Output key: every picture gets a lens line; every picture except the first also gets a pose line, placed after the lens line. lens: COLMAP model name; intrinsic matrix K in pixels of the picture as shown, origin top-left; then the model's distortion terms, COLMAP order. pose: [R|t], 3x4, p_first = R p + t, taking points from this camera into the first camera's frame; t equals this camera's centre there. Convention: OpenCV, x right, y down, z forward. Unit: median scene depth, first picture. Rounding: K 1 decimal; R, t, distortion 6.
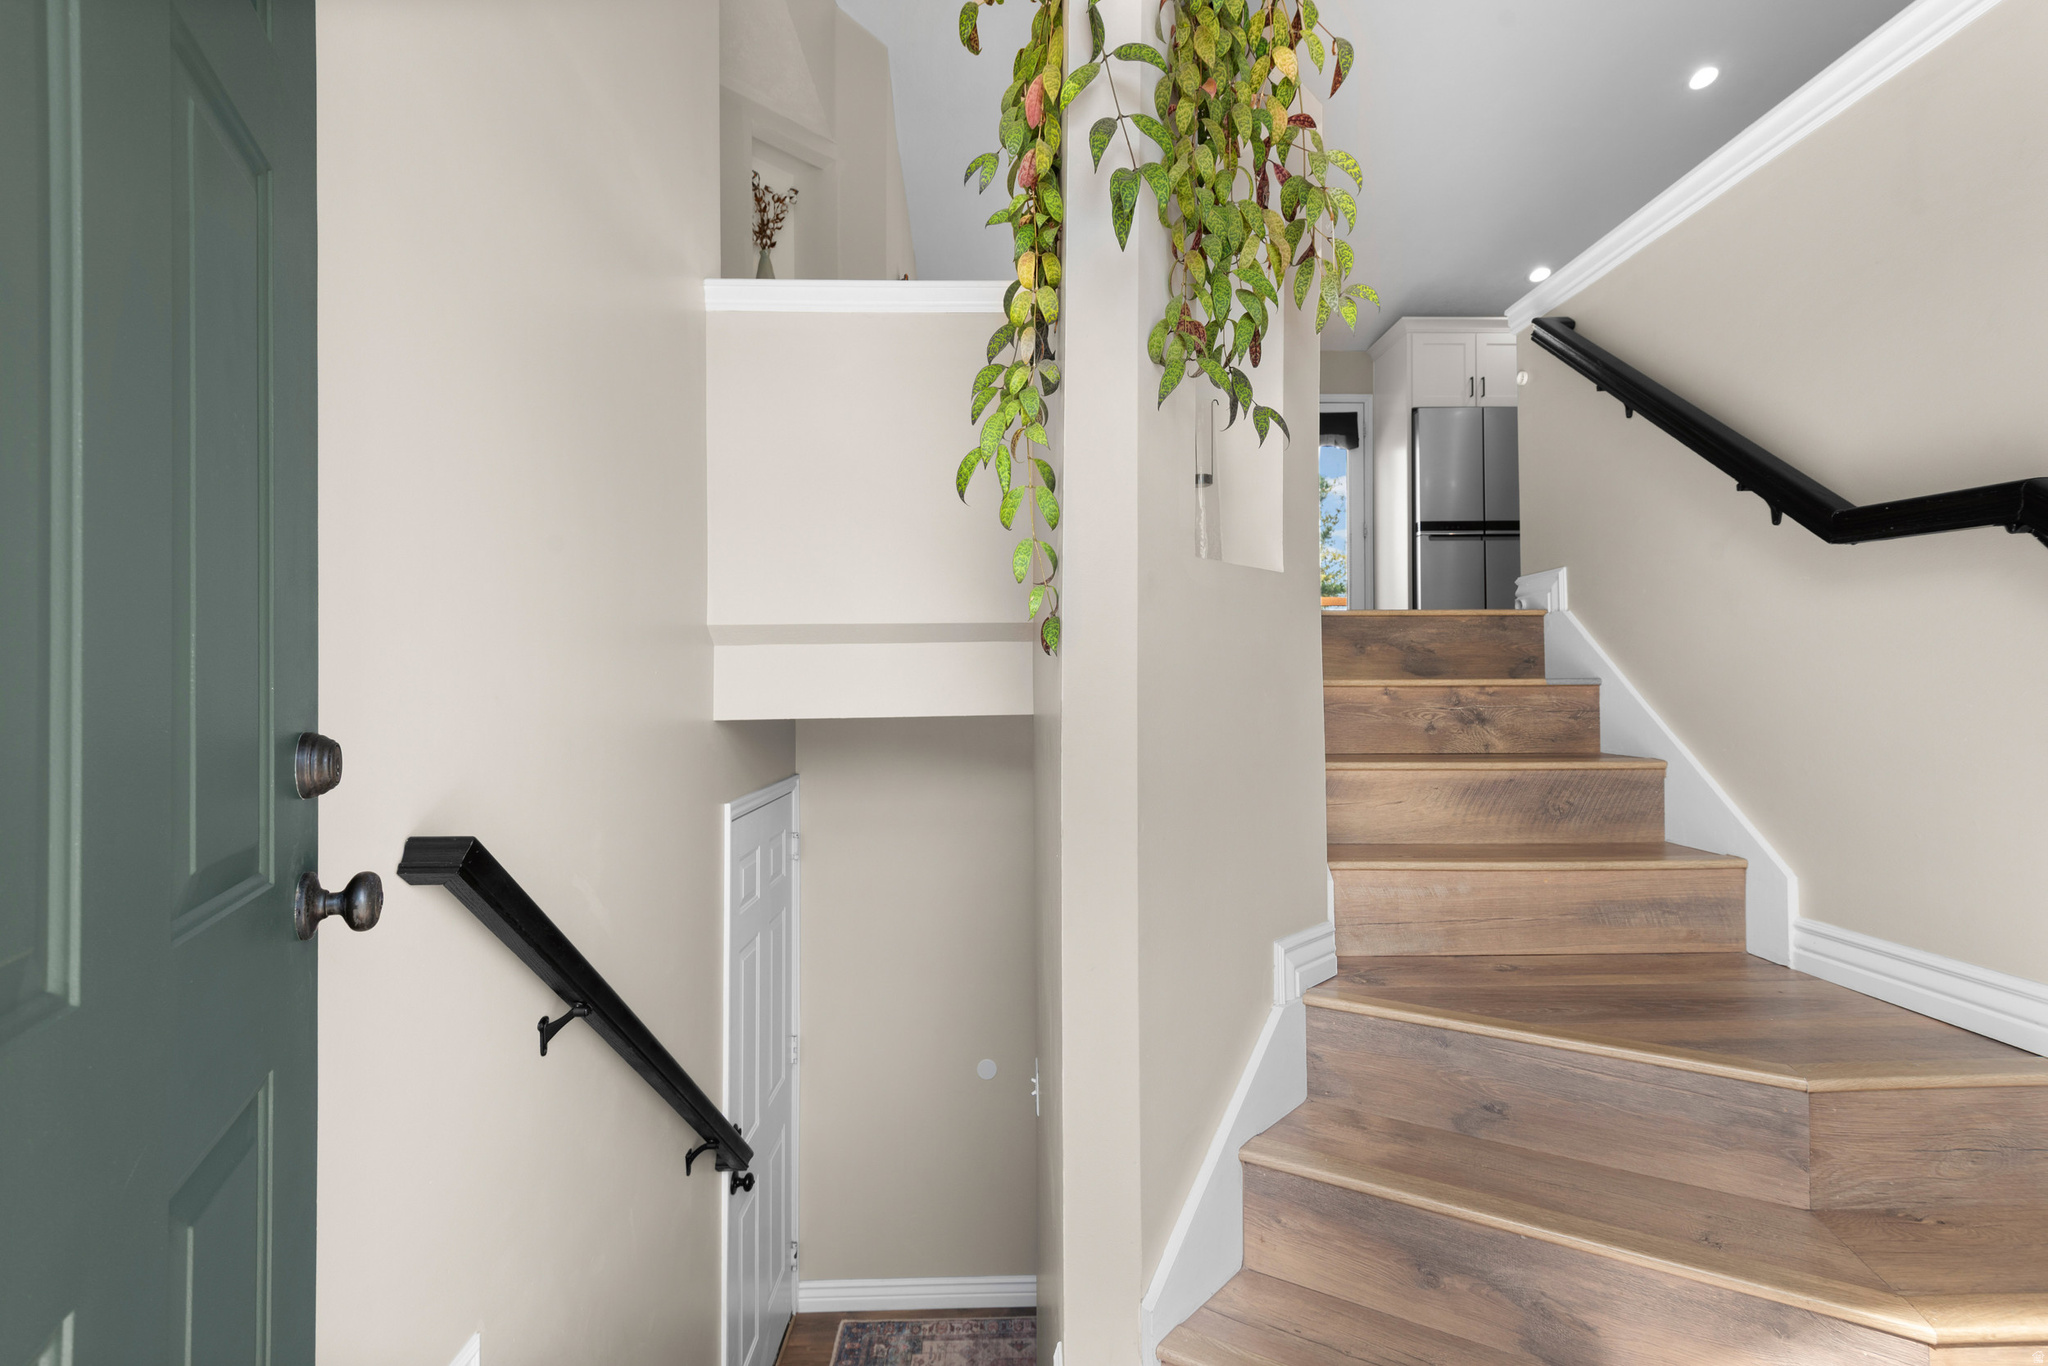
lens RADIAL K [[923.2, 0, 1018.3], [0, 923.2, 684.8], [0, 0, 1]] dist [0.019588, -0.007331]
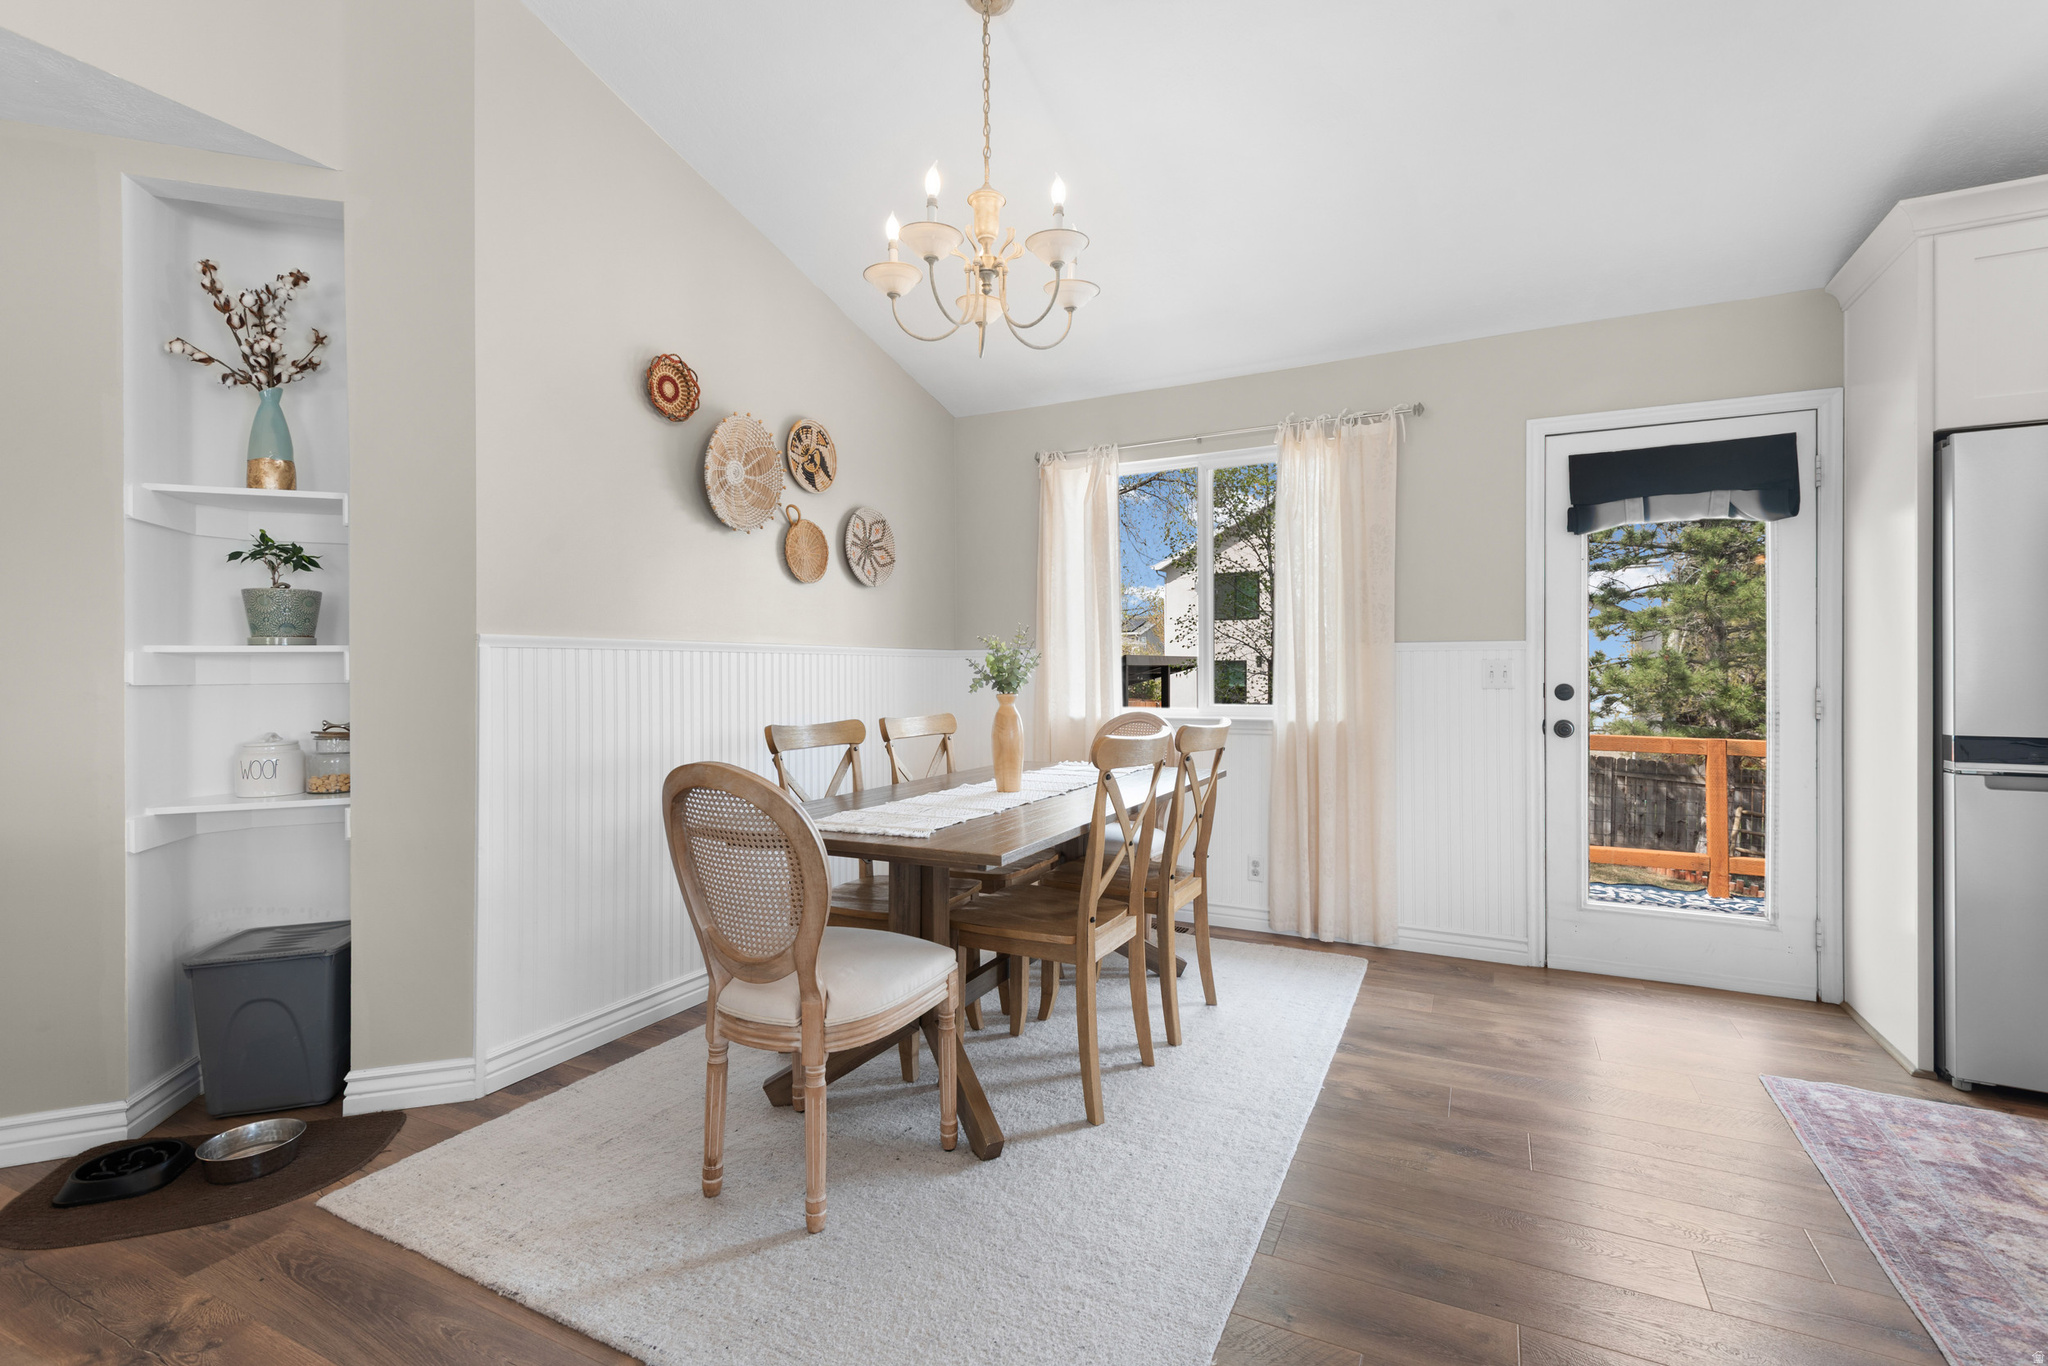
lens RADIAL K [[923.2, 0, 1028.3], [0, 923.2, 671.8], [0, 0, 1]] dist [0.019588, -0.007331]
pose [[0.879620, 0.000874, -0.475677, 0.278747], [0.007526, 0.999848, 0.015754, -0.207898], [0.475618, -0.017438, 0.879479, 0.478545]]
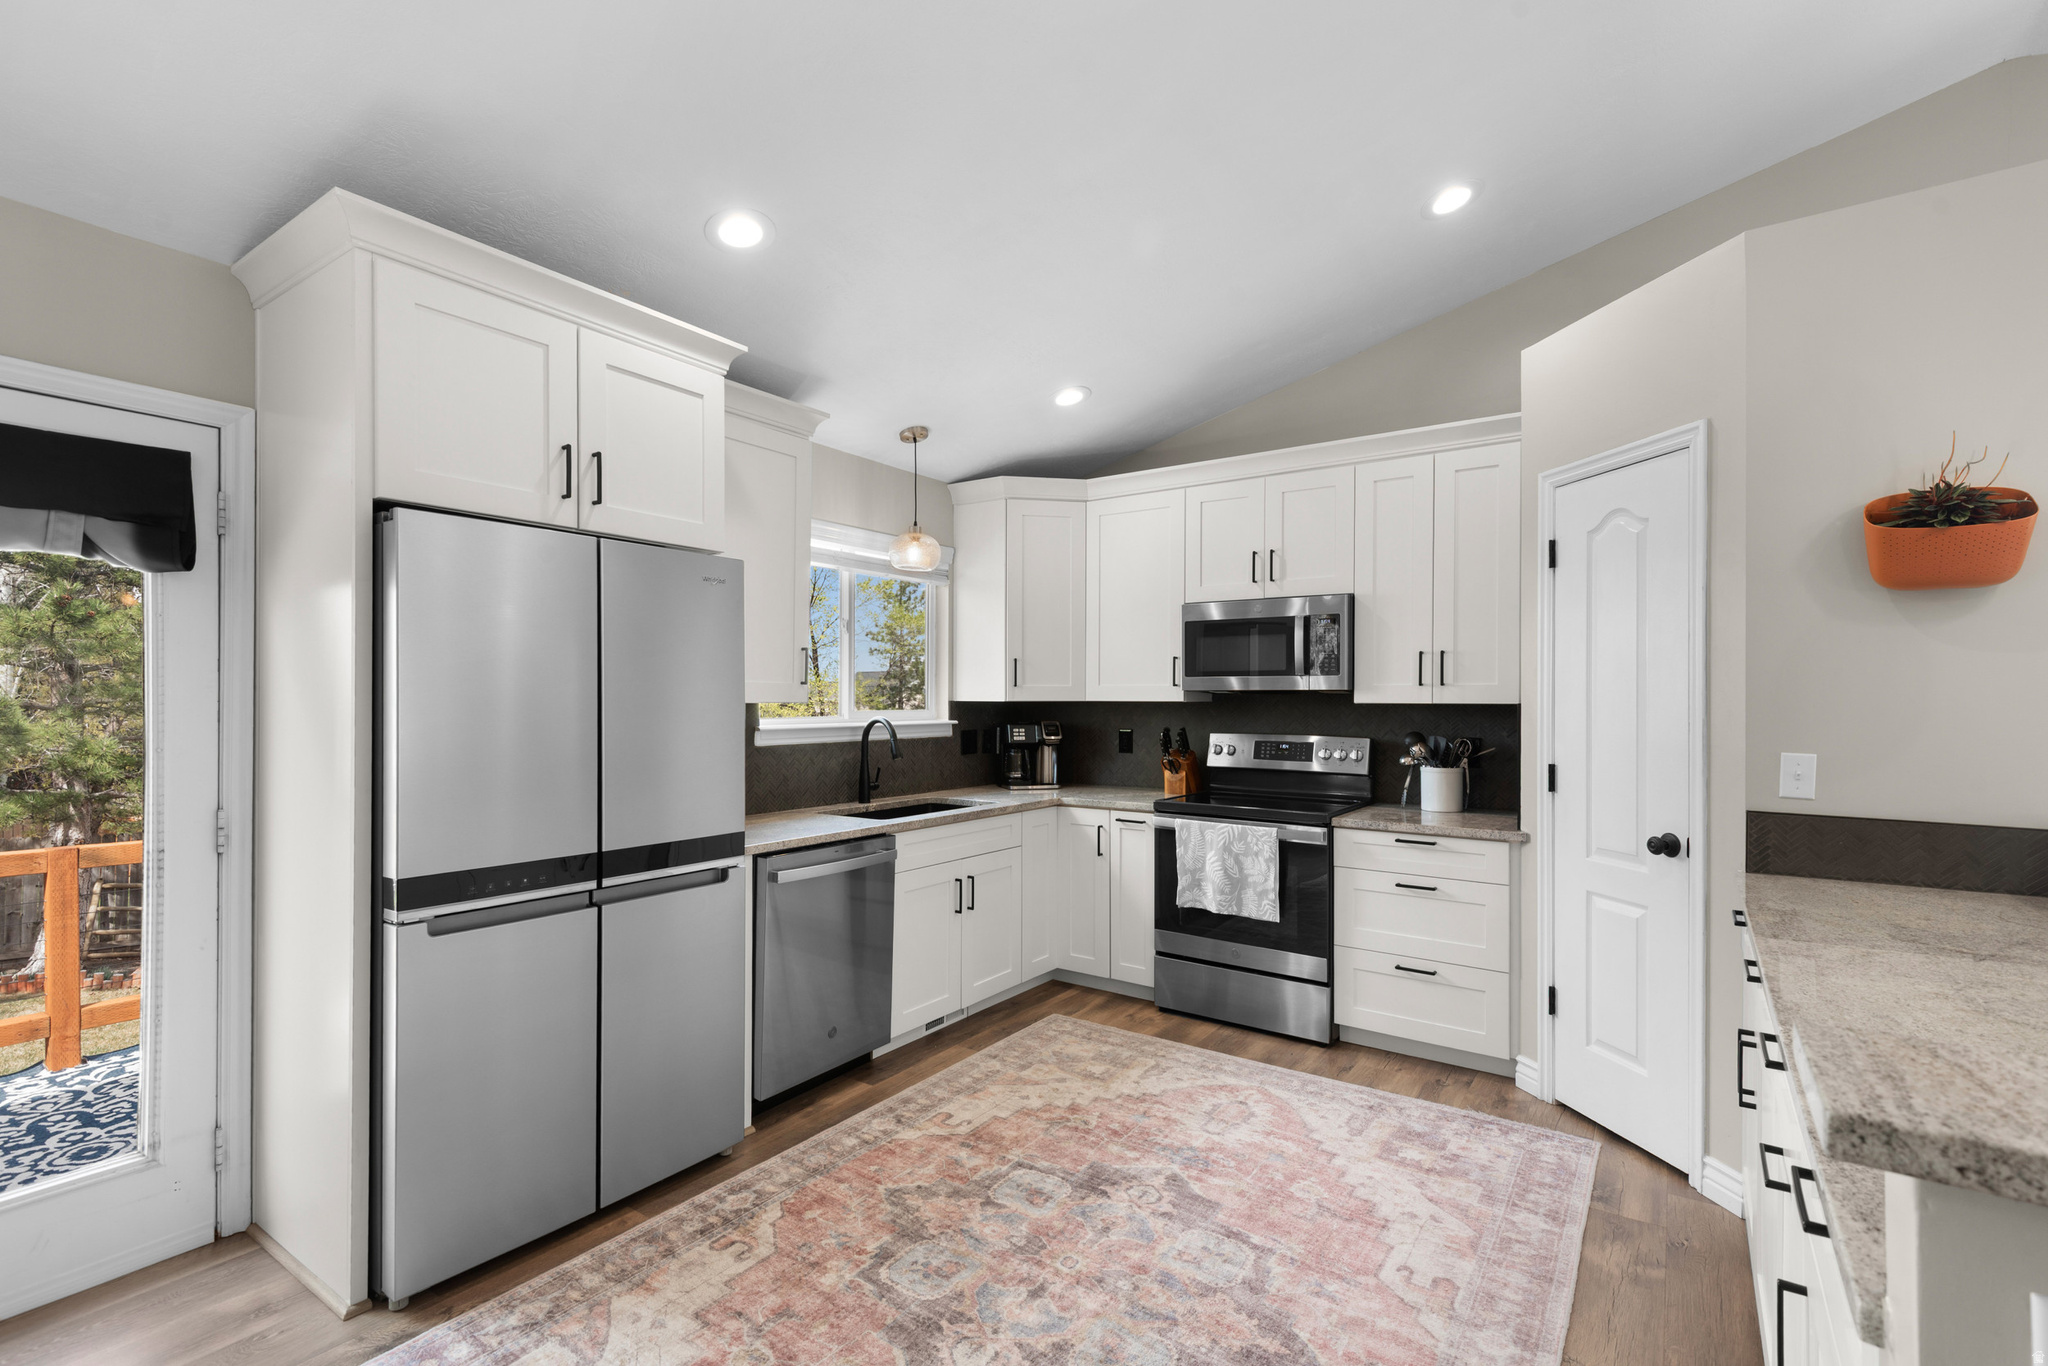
lens RADIAL K [[923.2, 0, 1030.5], [0, 923.2, 693.8], [0, 0, 1]] dist [0.019588, -0.007331]
pose [[0.590020, 0.003997, 0.807379, 0.304139], [-0.014675, 0.999876, 0.005774, -0.238956], [-0.807256, -0.015255, 0.590005, 0.641073]]
